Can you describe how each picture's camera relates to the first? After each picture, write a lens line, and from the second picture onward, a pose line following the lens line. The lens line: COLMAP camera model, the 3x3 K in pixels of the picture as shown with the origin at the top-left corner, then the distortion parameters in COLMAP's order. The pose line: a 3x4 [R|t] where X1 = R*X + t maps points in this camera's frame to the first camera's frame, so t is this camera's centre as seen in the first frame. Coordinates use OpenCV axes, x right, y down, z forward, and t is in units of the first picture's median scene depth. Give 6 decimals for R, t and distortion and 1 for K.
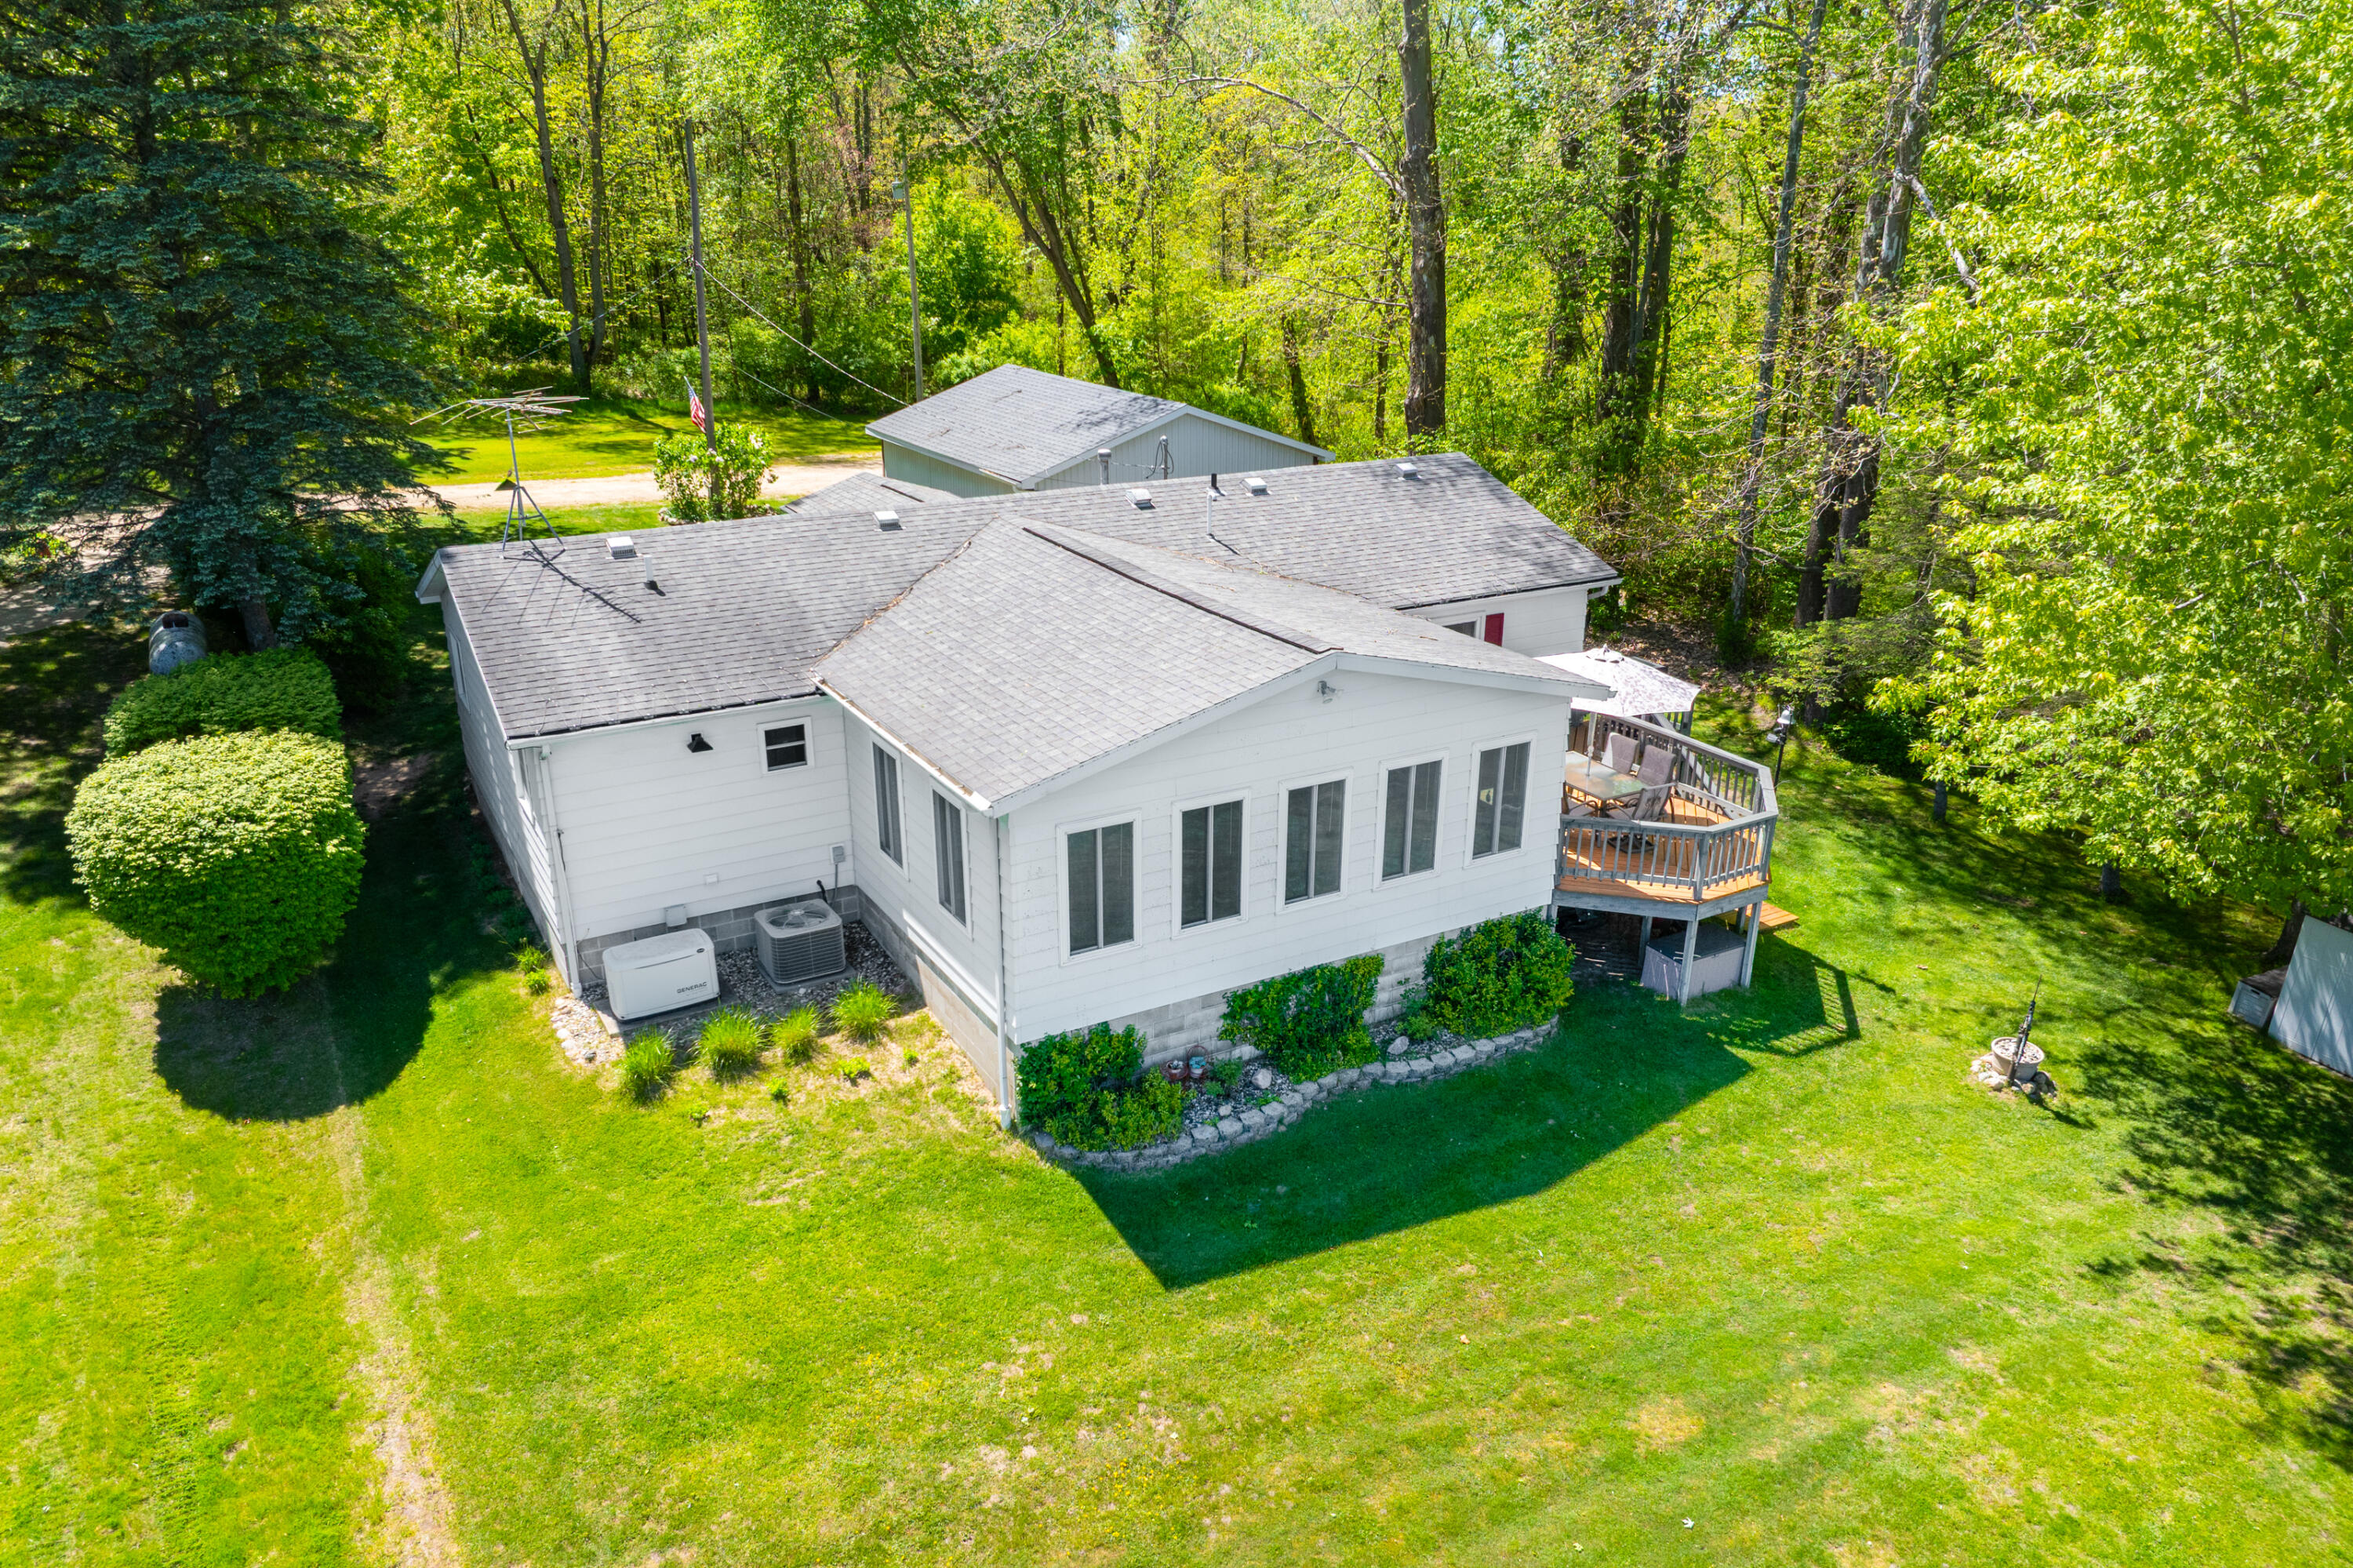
lens RADIAL K [[1674.3, 0, 1176.5], [0, 1674.3, 784.0], [0, 0, 1]] dist [-0.062941, 0.033055]
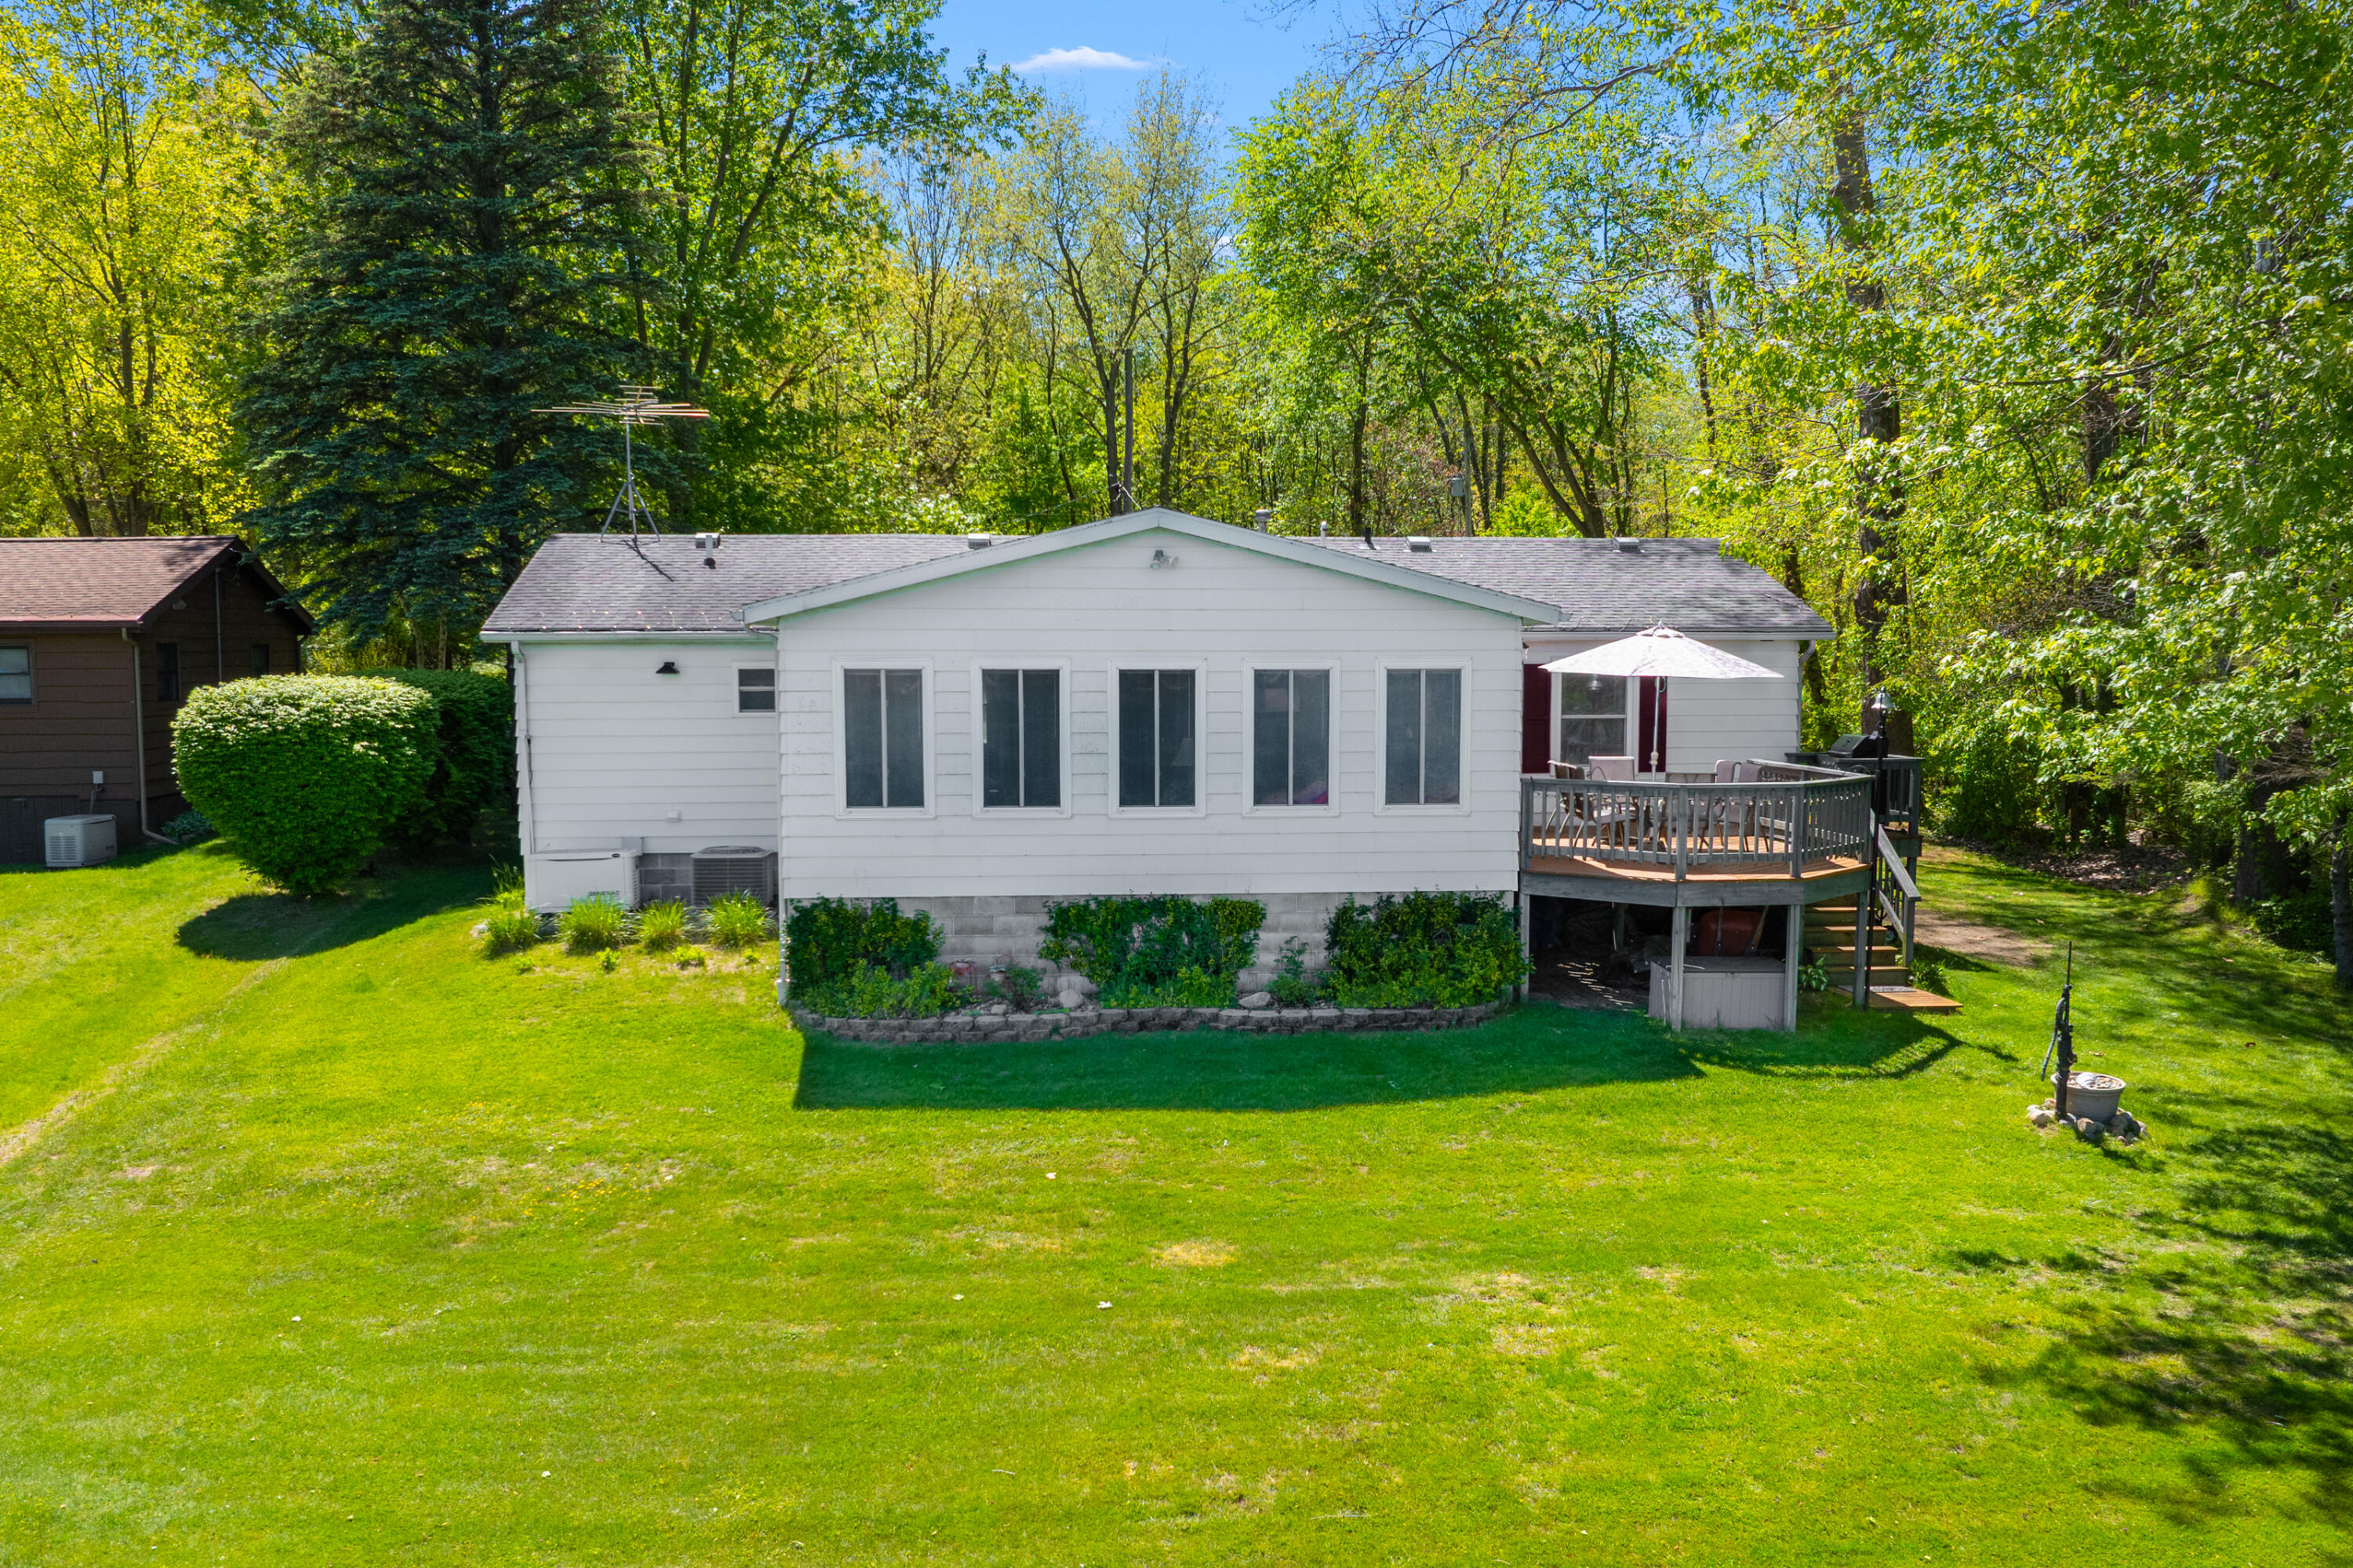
lens RADIAL K [[2030.8, 0, 1182.4], [0, 2030.8, 826.2], [0, 0, 1]] dist [-0.044599, 0.002993]
pose [[0.905050, 0.026300, -0.424491, 0.554563], [-0.138237, 0.962084, -0.235126, 0.331479], [0.402212, 0.271481, 0.874370, 0.069889]]
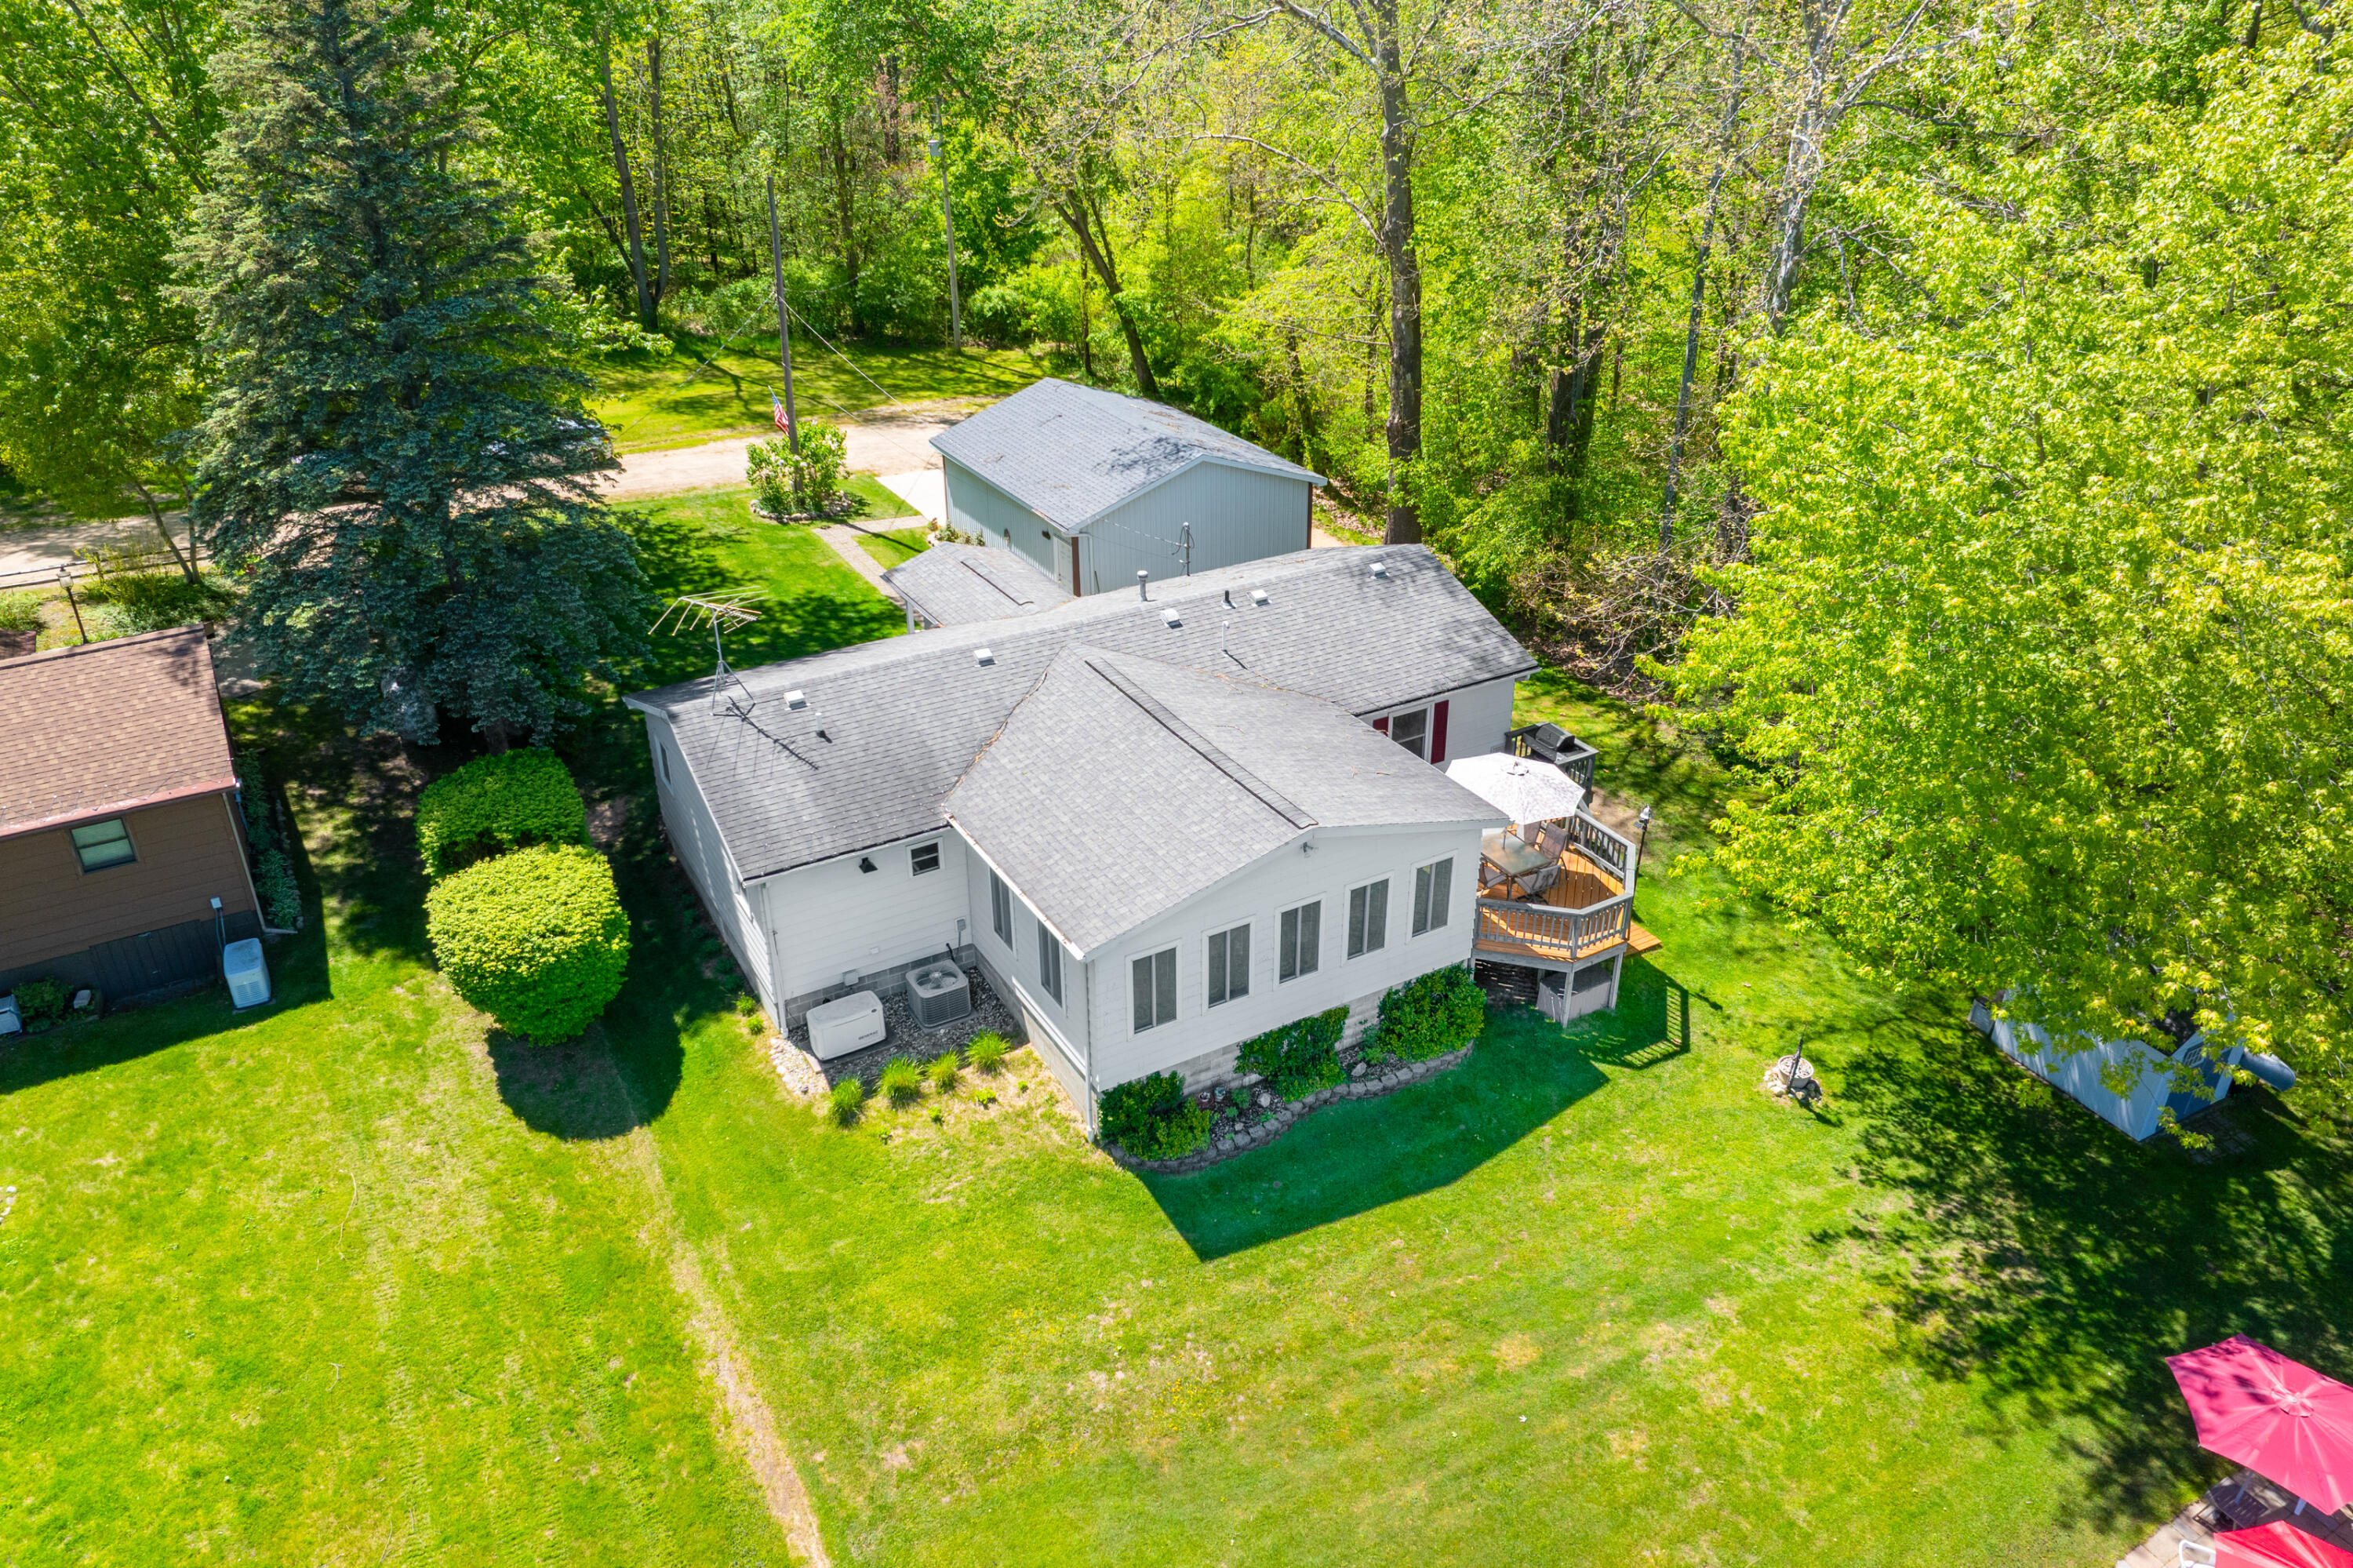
lens RADIAL K [[1671.9, 0, 1175.6], [0, 1671.9, 700.8], [0, 0, 1]] dist [-0.044746, -0.003799]
pose [[0.999948, -0.007989, -0.006338, -0.014106], [0.008526, 0.995933, 0.089694, -0.303850], [0.005596, -0.089744, 0.995949, -0.424281]]
